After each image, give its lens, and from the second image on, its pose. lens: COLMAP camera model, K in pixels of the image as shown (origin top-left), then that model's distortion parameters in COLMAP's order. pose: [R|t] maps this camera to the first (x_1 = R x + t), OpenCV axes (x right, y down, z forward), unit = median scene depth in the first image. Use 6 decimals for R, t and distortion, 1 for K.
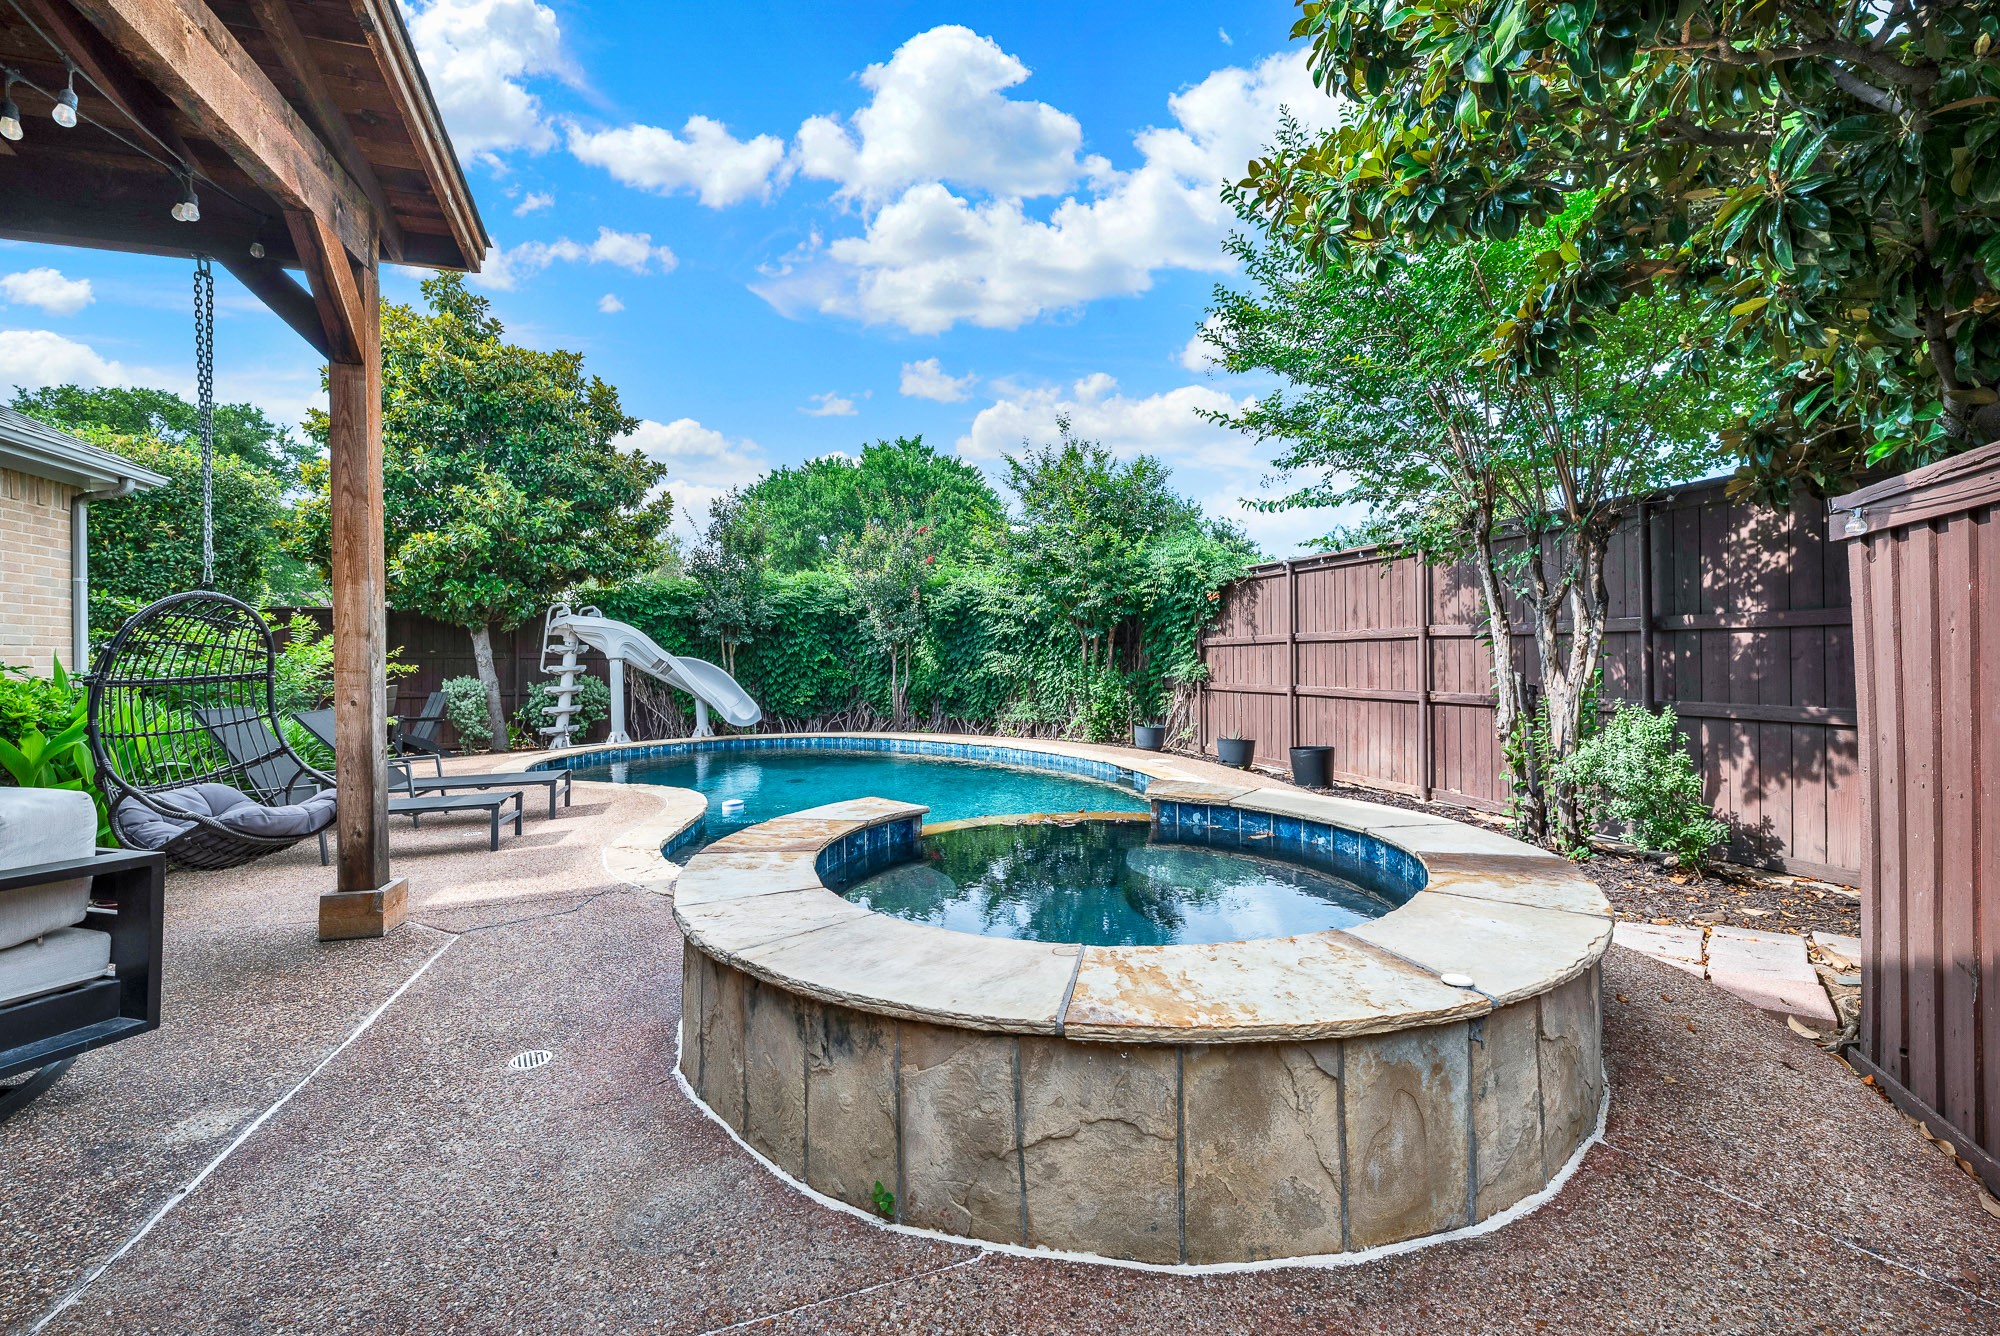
lens RADIAL K [[794.3, 0, 992.7], [0, 794.3, 673.7], [0, 0, 1]] dist [0.001605, 0.000188]
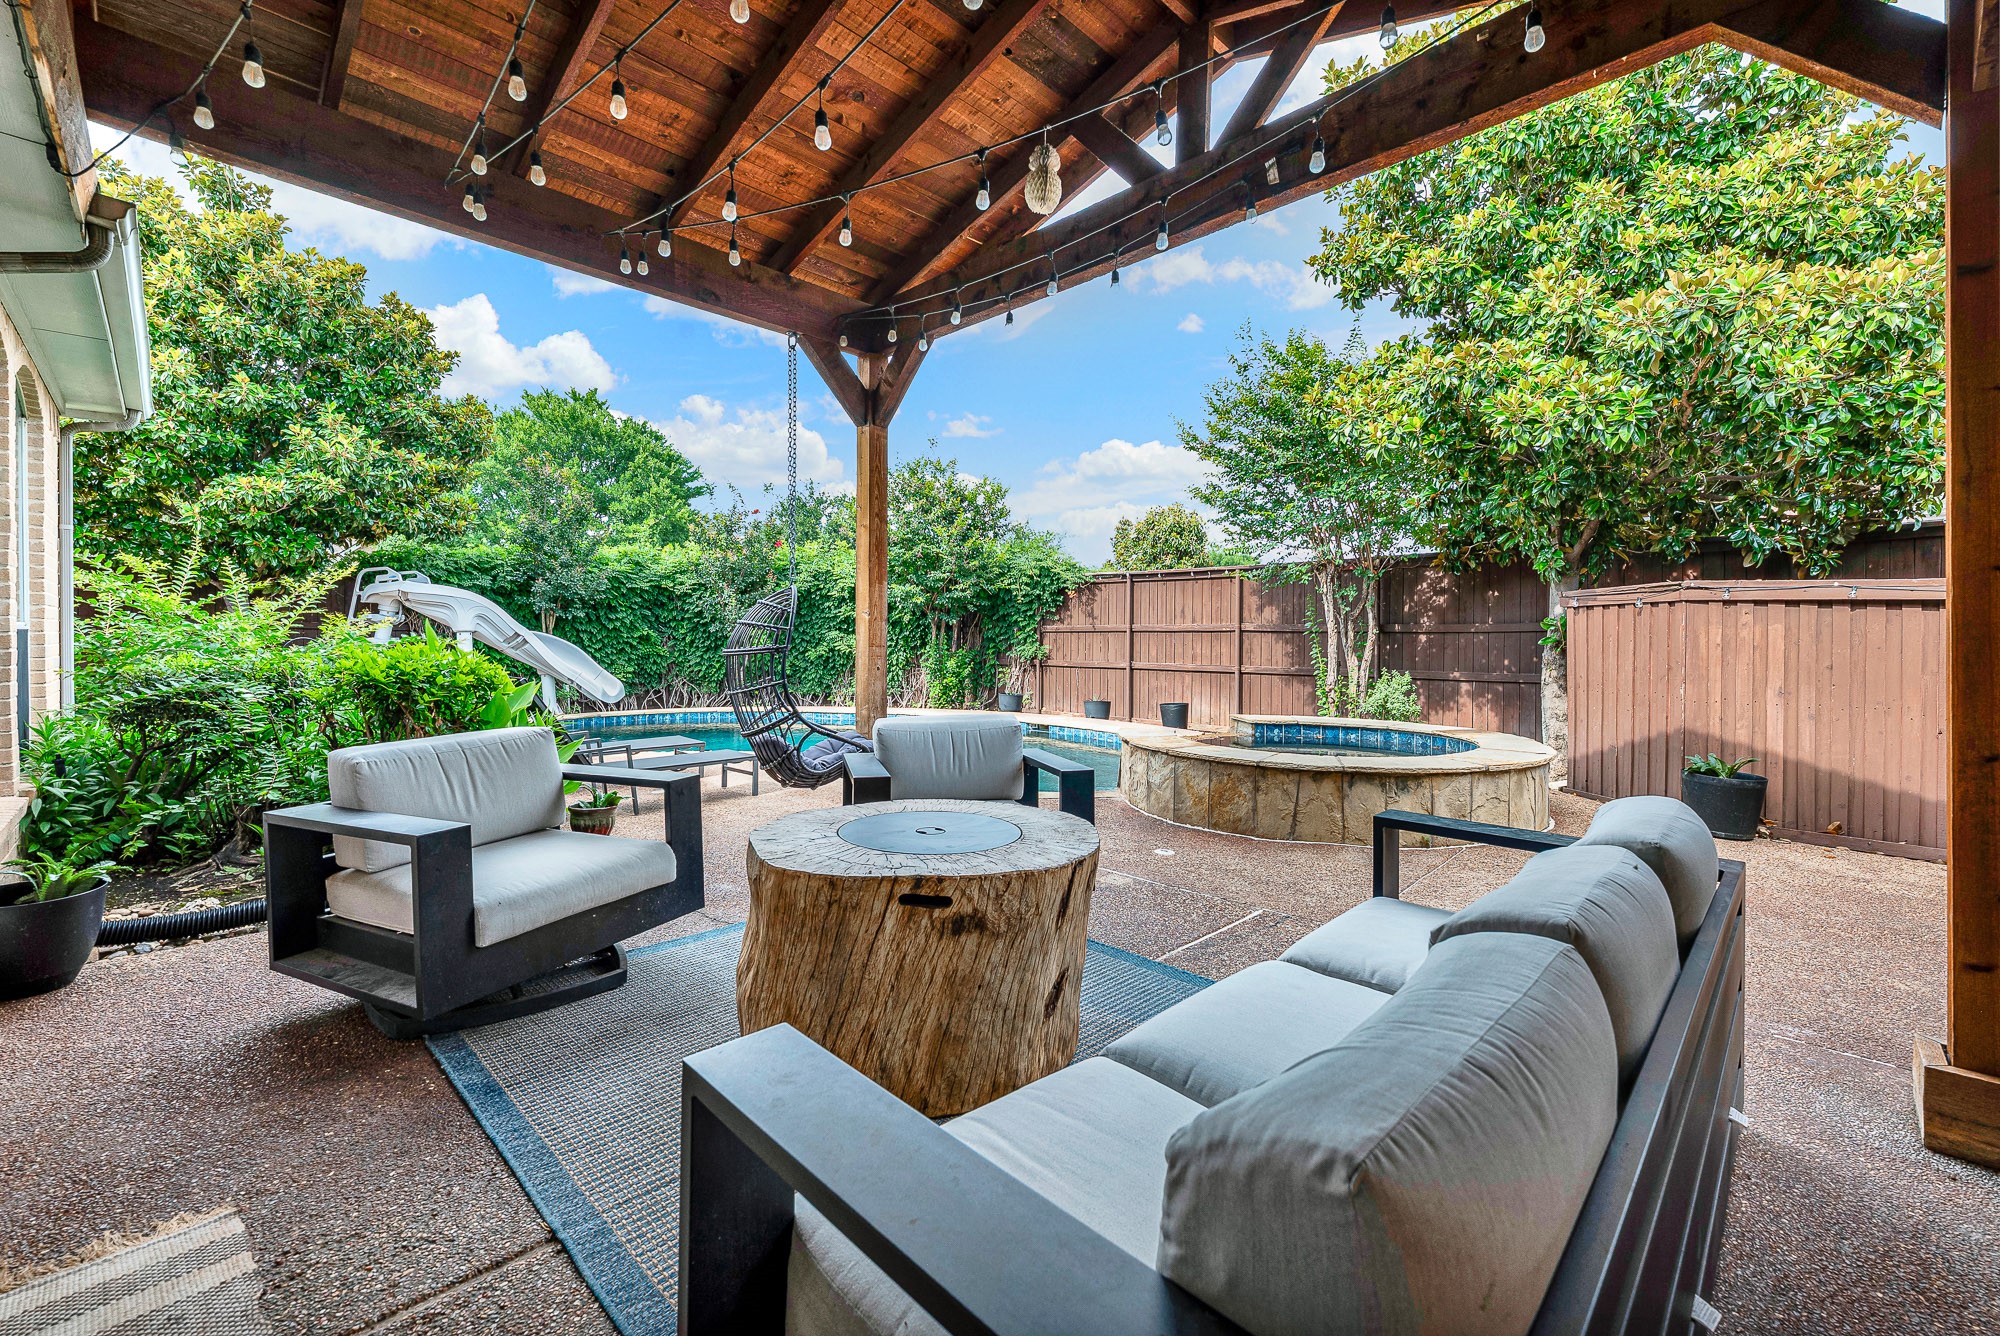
lens RADIAL K [[809.0, 0, 994.8], [0, 809.0, 662.9], [0, 0, 1]] dist [-0.013496, 0.000185]
pose [[0.879962, 0.002151, 0.475039, -0.425700], [-0.008426, 0.999903, 0.011081, 0.001748], [-0.474969, -0.013753, 0.879895, -0.118507]]
